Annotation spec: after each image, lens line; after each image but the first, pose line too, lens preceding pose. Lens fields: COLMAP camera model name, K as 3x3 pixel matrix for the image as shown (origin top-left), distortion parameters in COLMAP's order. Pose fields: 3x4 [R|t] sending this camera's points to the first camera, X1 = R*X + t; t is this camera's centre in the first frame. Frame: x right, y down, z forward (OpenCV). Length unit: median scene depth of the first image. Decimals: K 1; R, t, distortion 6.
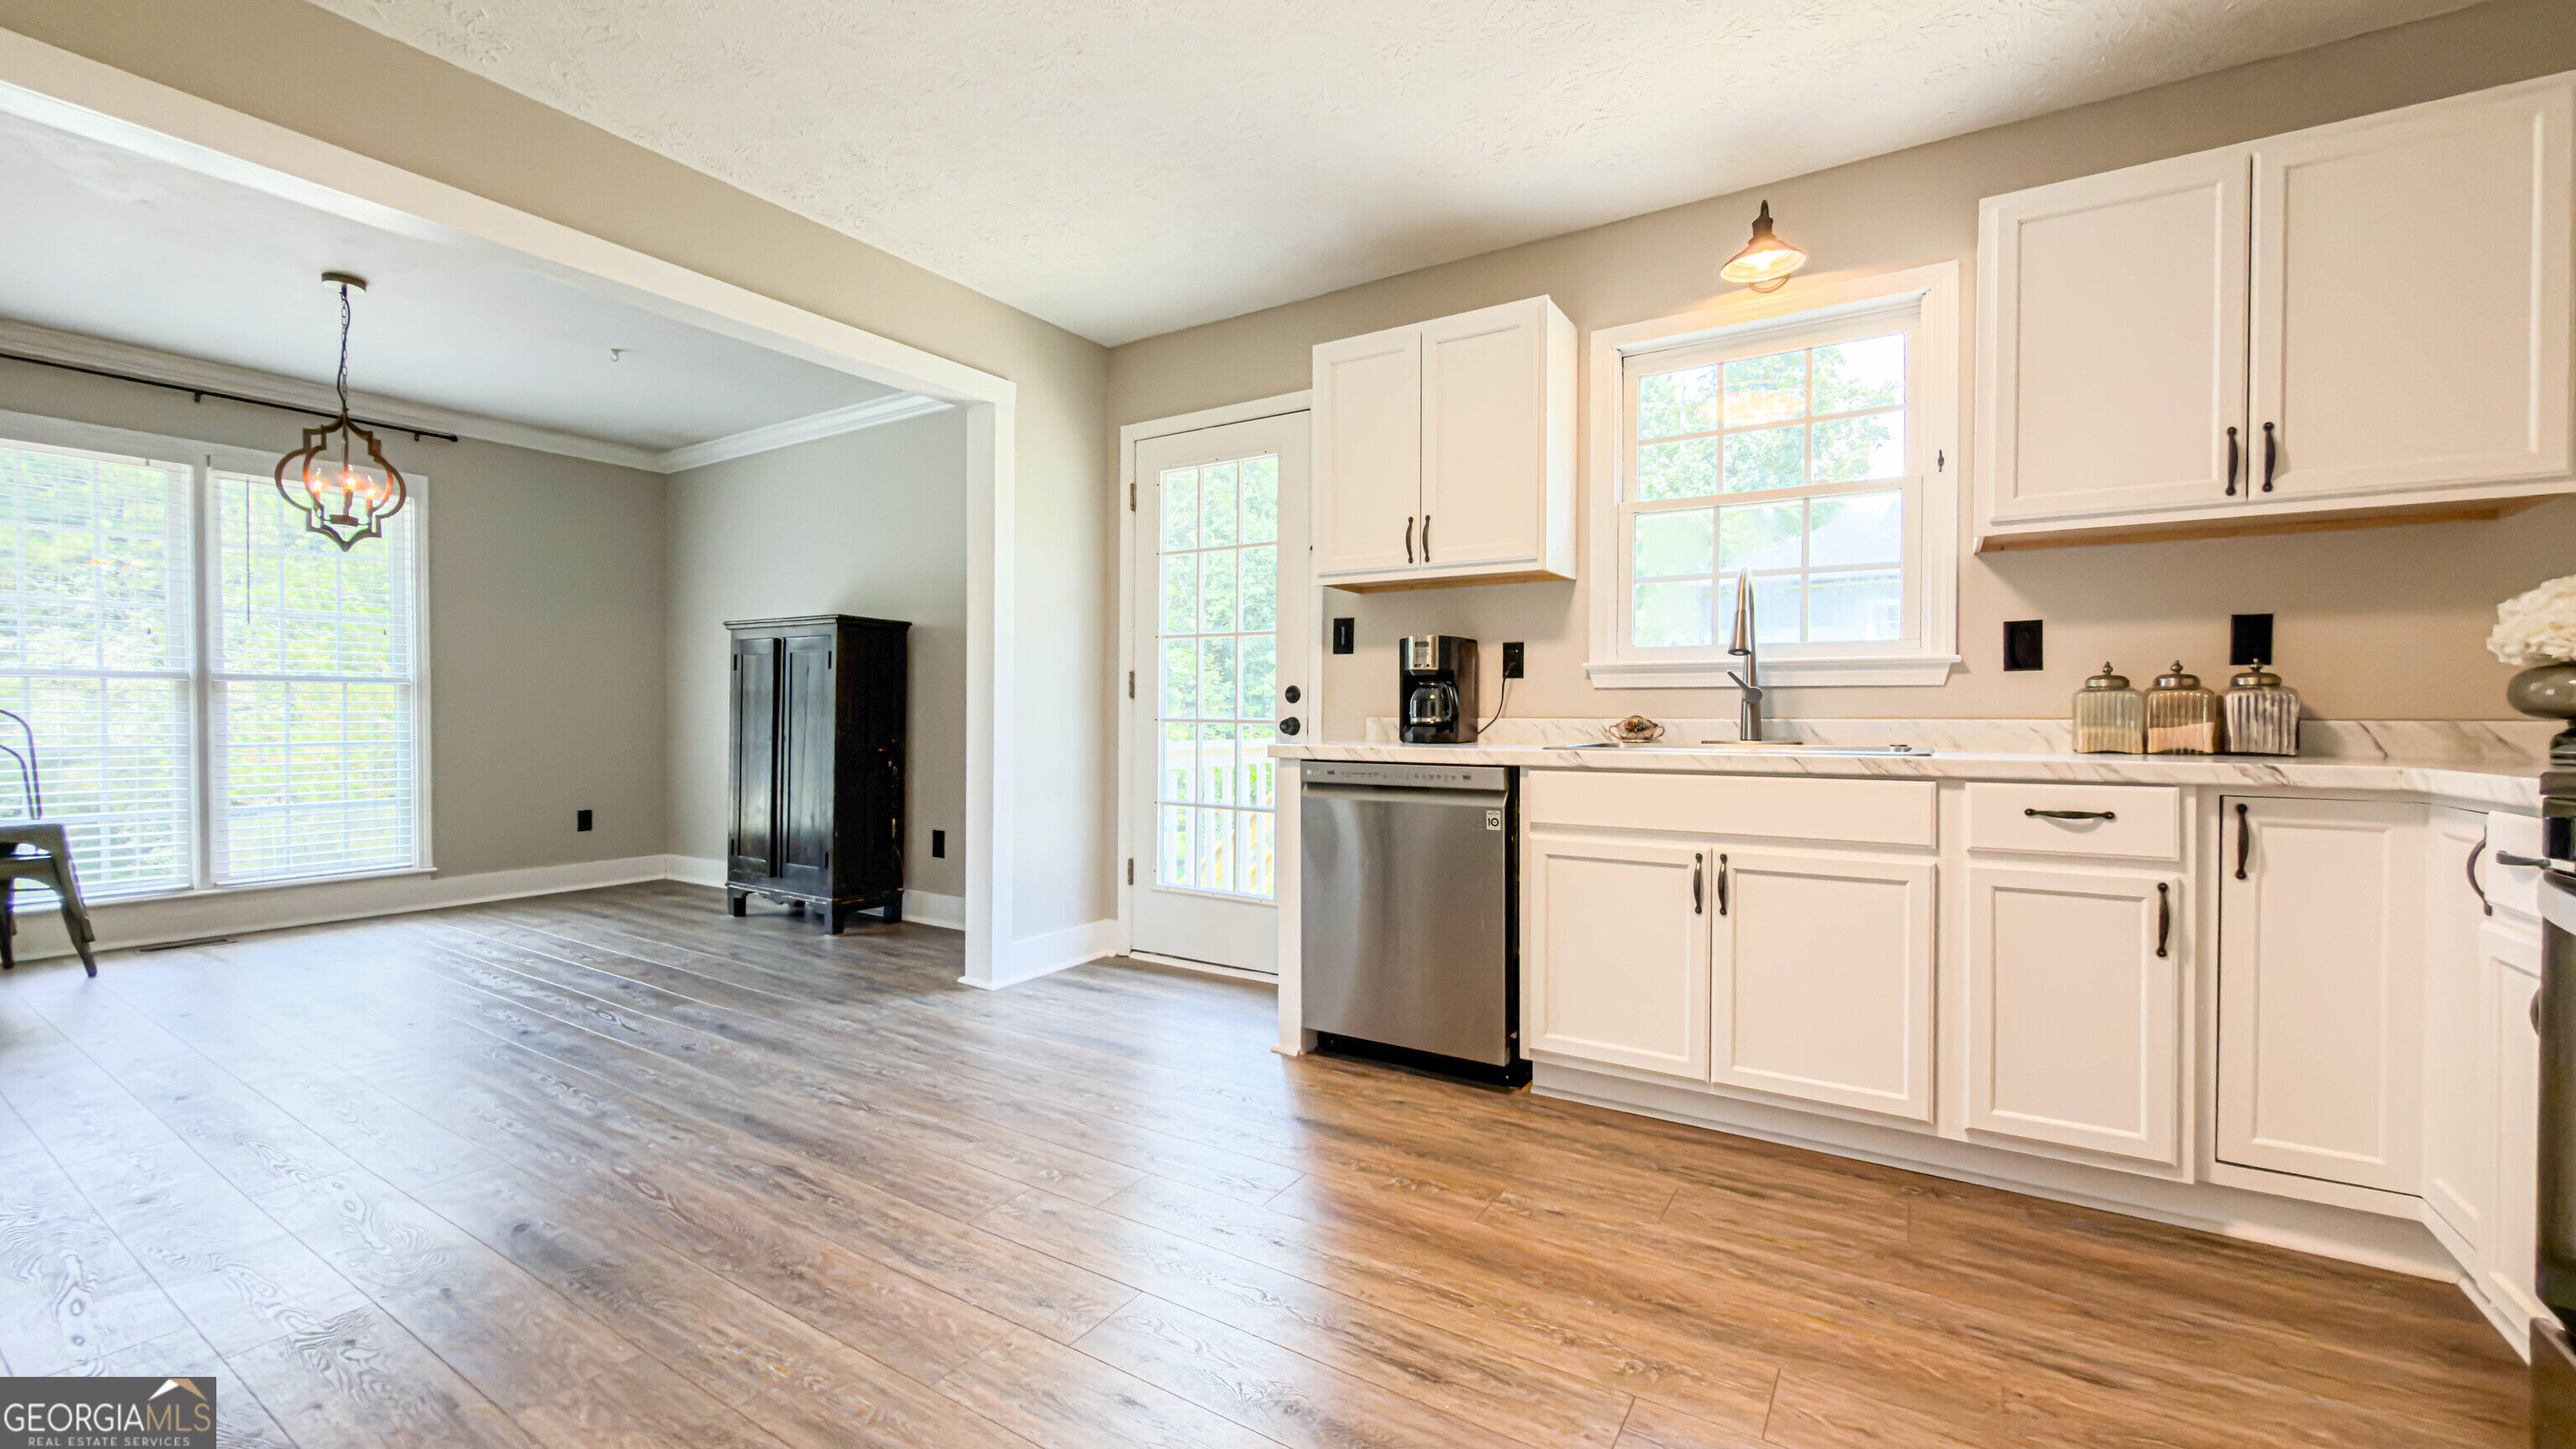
lens RADIAL K [[1018.7, 0, 1289.9], [0, 1018.7, 718.3], [0, 0, 1]] dist [0.001596, 0.000231]
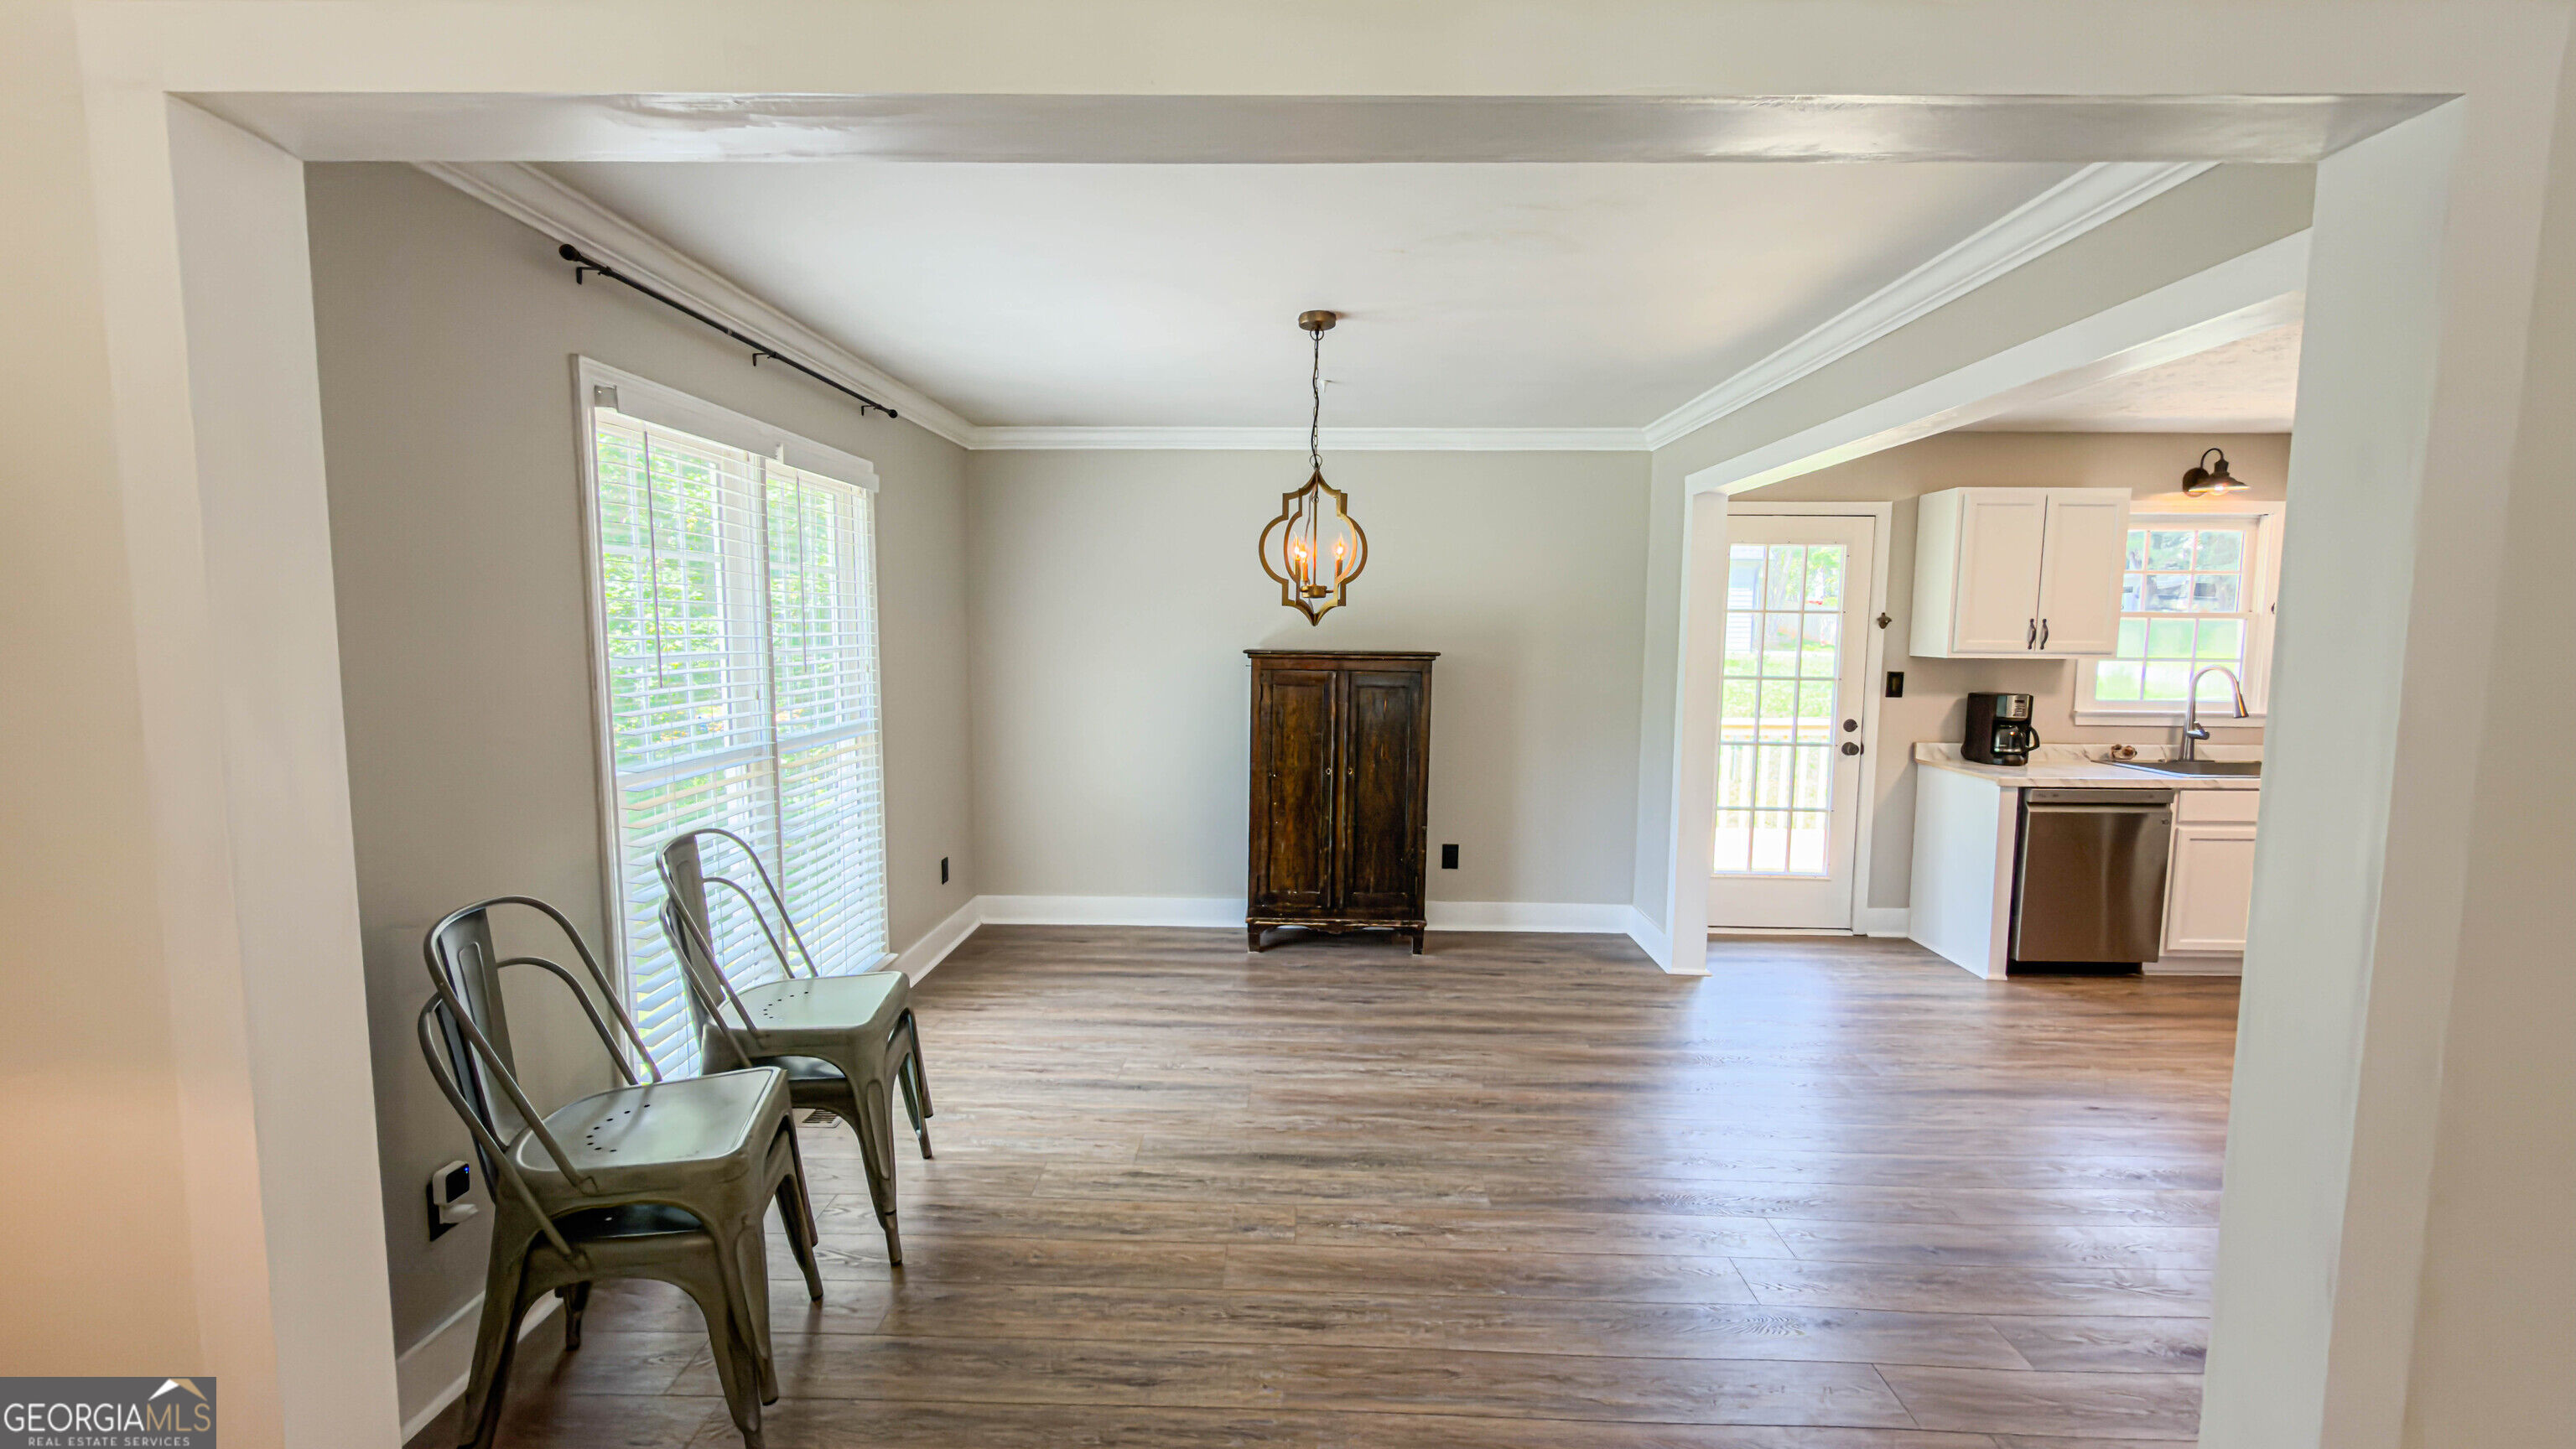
lens RADIAL K [[1018.7, 0, 1293.3], [0, 1018.7, 713.9], [0, 0, 1]] dist [0.001596, 0.000231]
pose [[0.858658, -0.043485, 0.510700, -1.686223], [-0.000387, 0.996339, 0.085487, -0.196250], [-0.512548, -0.073602, 0.855498, 0.274425]]
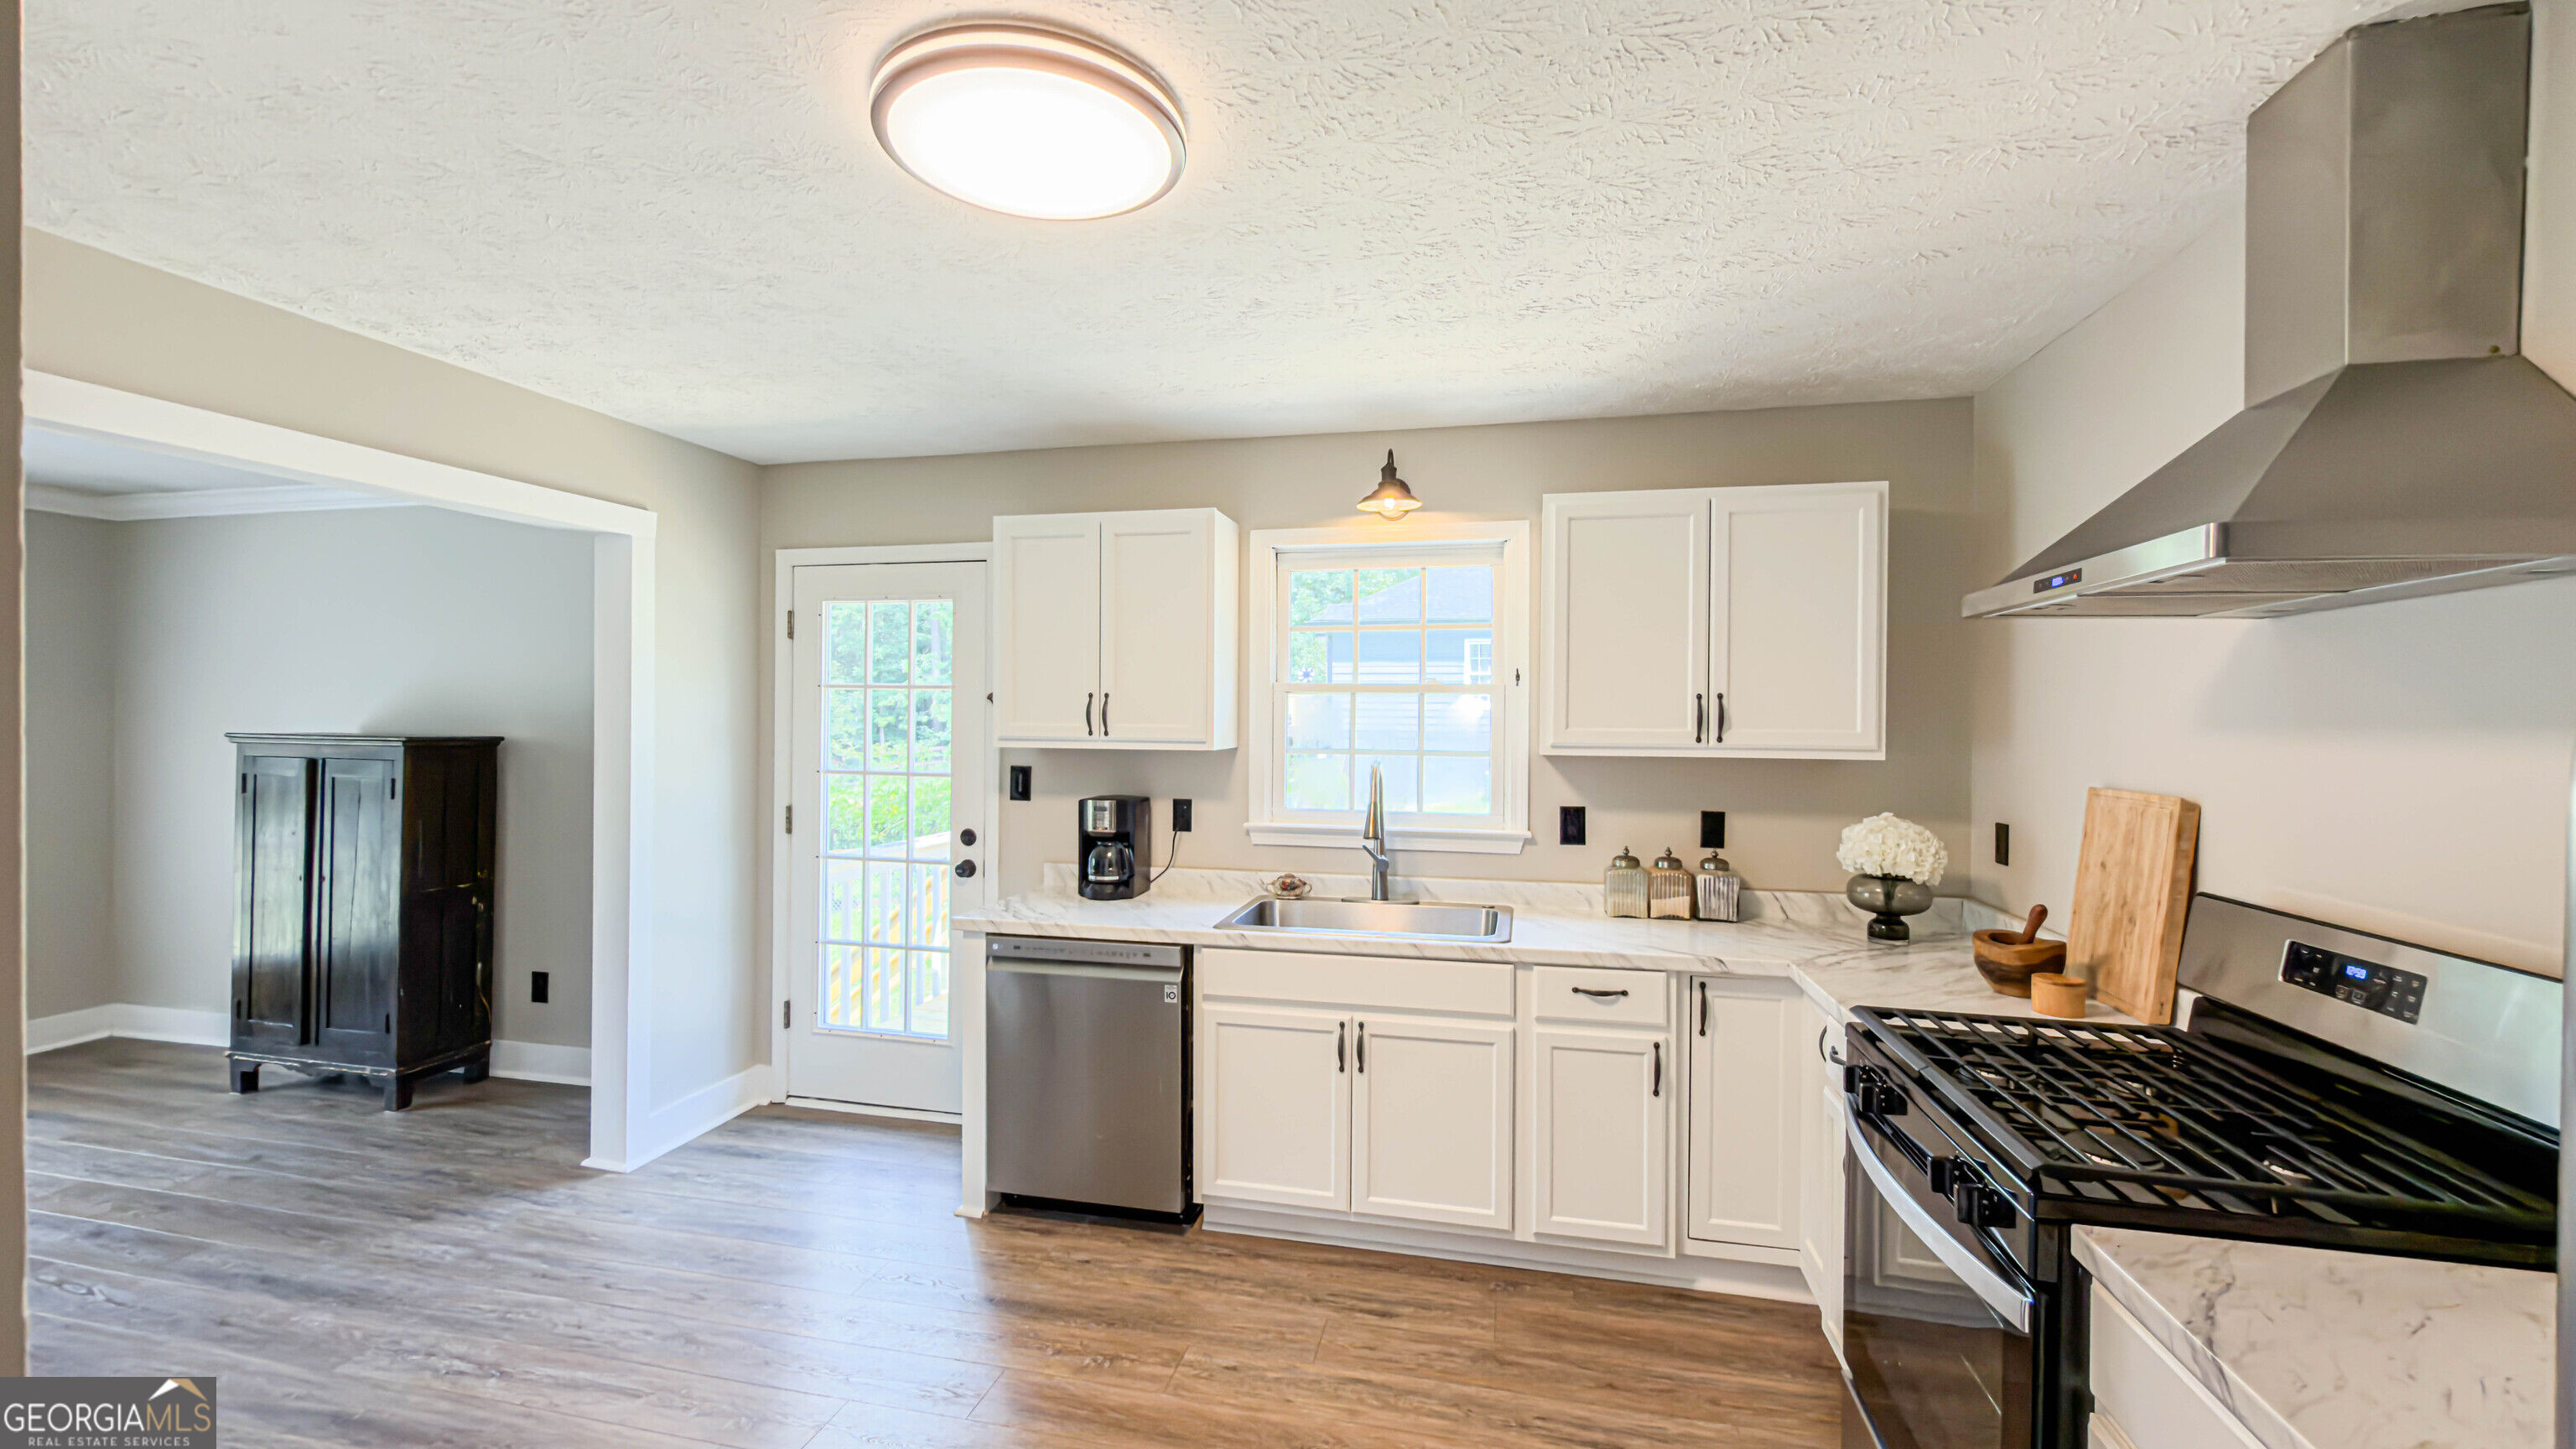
lens RADIAL K [[1018.7, 0, 1280.7], [0, 1018.7, 719.4], [0, 0, 1]] dist [0.001596, 0.000231]
pose [[0.943582, 0.001059, 0.331137, -0.050176], [-0.000576, 0.999999, -0.001557, -0.177483], [-0.331138, 0.001278, 0.943581, -0.083264]]
